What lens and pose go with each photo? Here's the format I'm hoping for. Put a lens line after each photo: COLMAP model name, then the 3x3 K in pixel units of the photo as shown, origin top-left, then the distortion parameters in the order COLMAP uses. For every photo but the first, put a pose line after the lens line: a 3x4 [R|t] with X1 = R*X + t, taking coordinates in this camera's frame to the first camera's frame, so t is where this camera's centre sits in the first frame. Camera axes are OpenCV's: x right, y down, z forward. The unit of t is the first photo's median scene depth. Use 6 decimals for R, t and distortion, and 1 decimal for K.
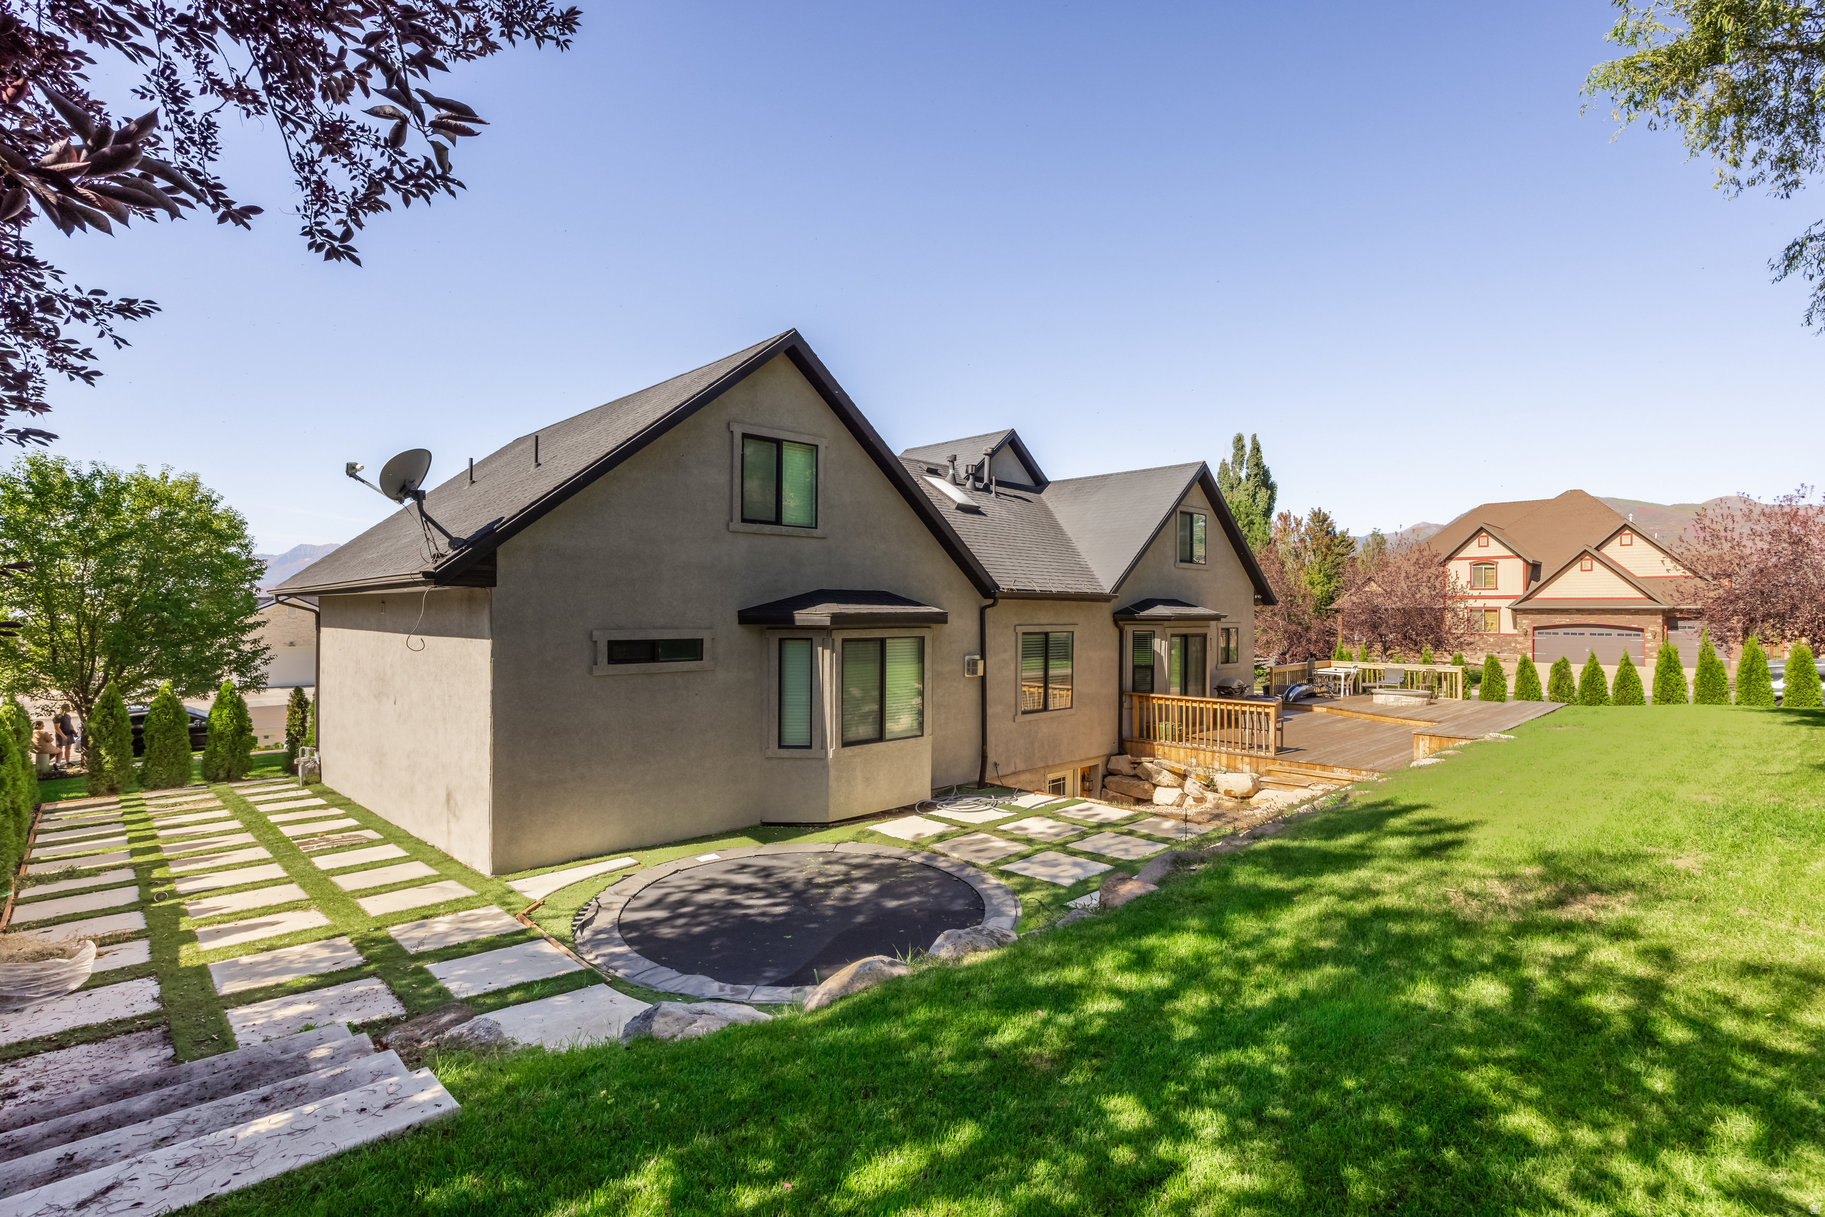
lens RADIAL K [[809.5, 0, 912.5], [0, 809.5, 608.5], [0, 0, 1]] dist [-0.008857, 0.000004]
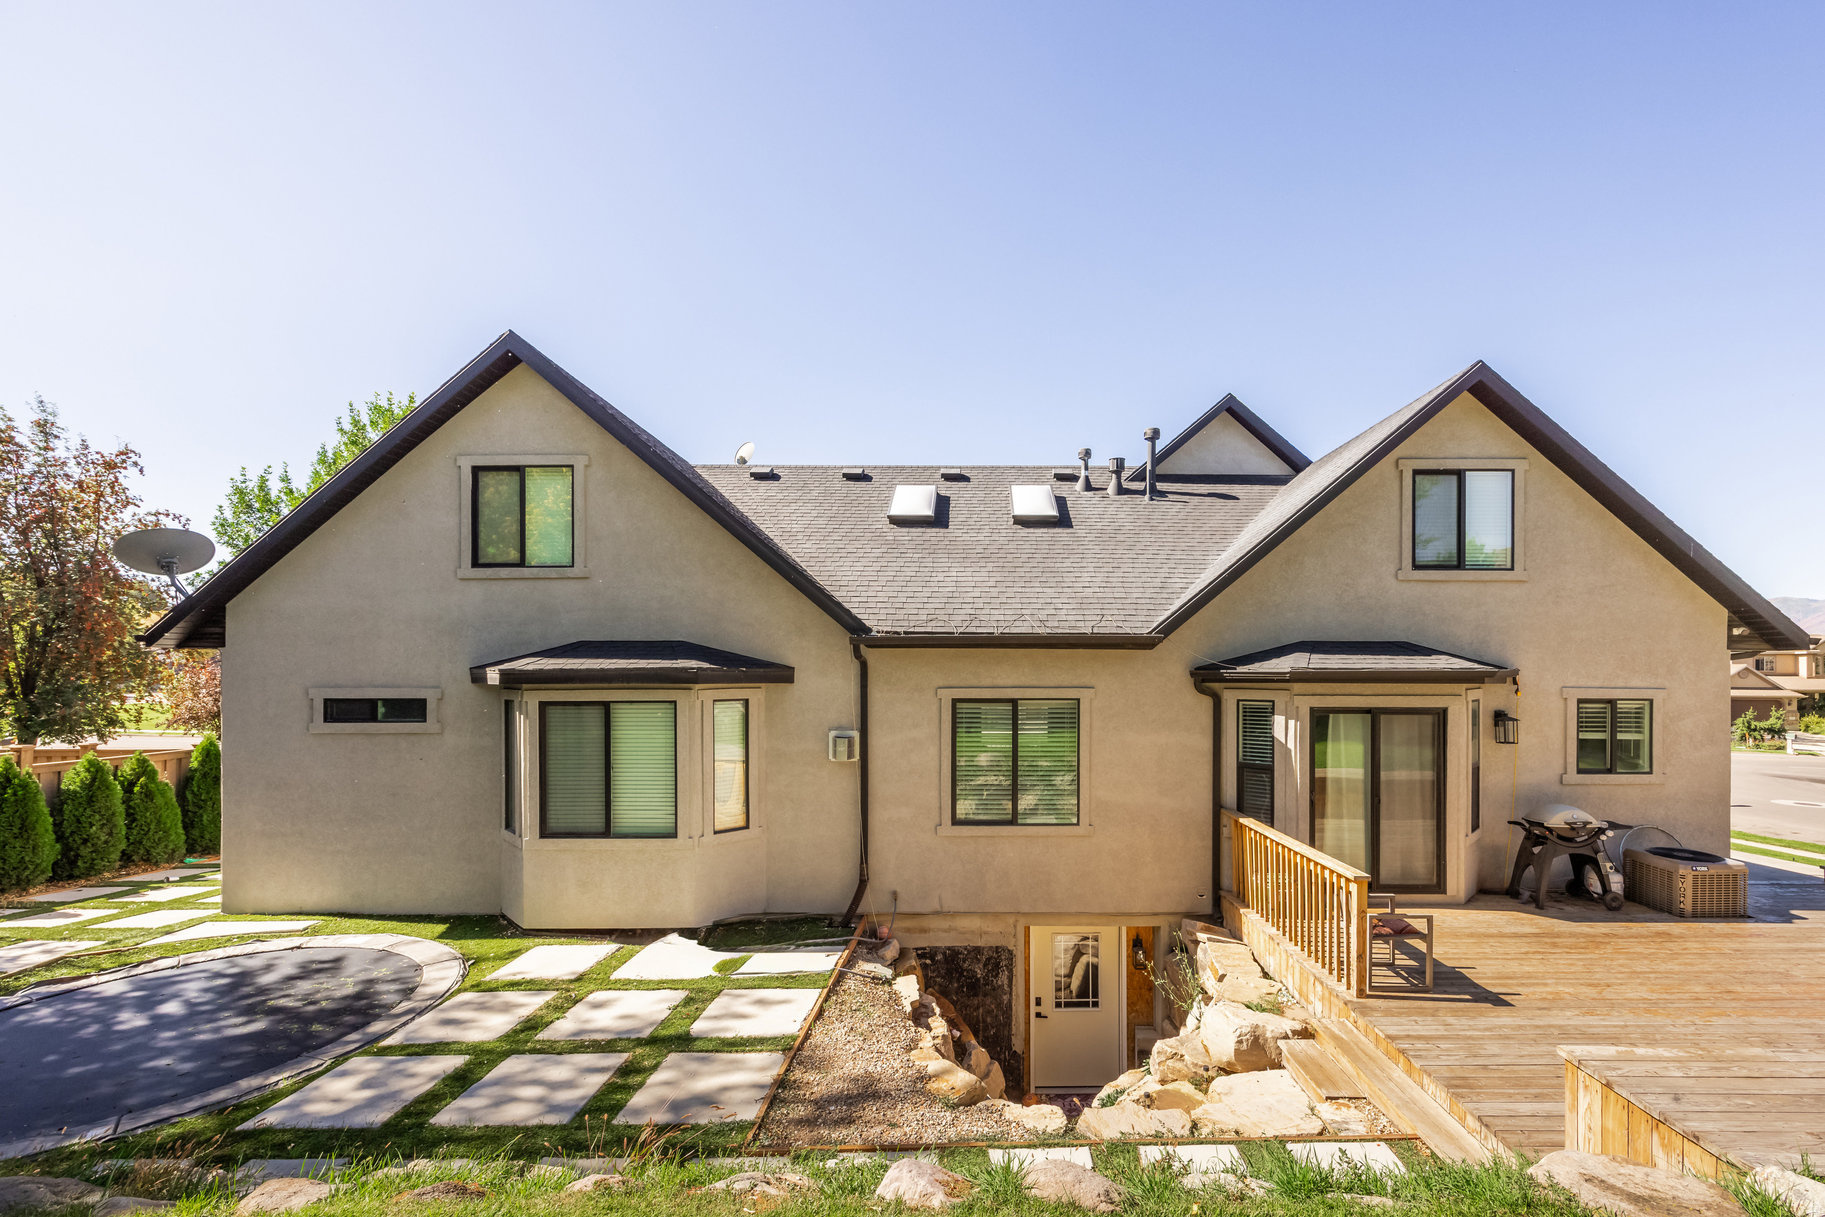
lens RADIAL K [[774.7, 0, 1000.4], [0, 774.7, 671.8], [0, 0, 1]] dist [0.001342, -0.000023]
pose [[0.739698, -0.005786, -0.672914, 0.803075], [0.006554, 0.999978, -0.001394, 0.012479], [0.672907, -0.003379, 0.739719, 0.783088]]
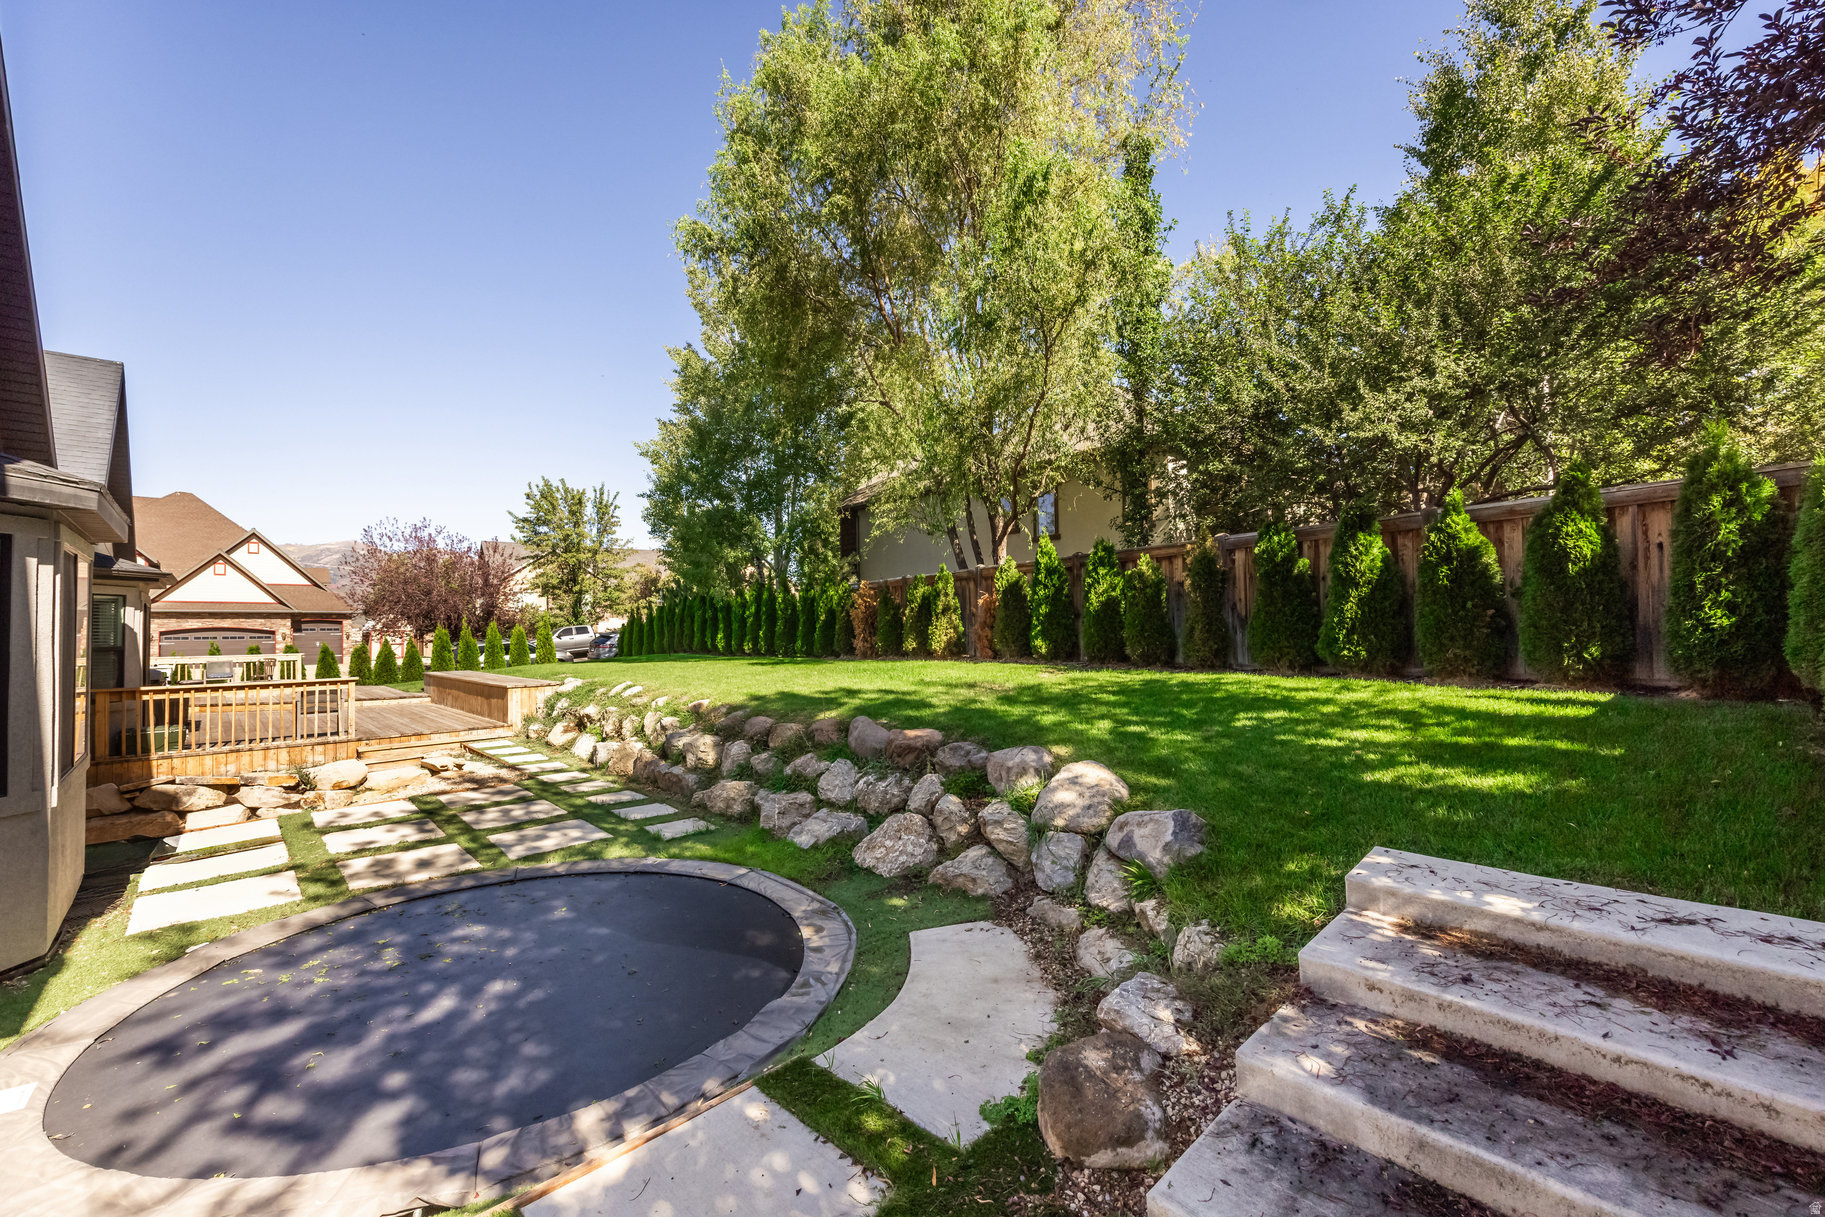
lens RADIAL K [[789.5, 0, 912.5], [0, 789.5, 608.5], [0, 0, 1]] dist [-0.001581, -0.000308]
pose [[-0.006415, 0.022086, 0.999735, -0.565364], [0.009110, 0.999716, -0.022027, 0.093098], [-0.999938, 0.008966, -0.006614, 0.550391]]
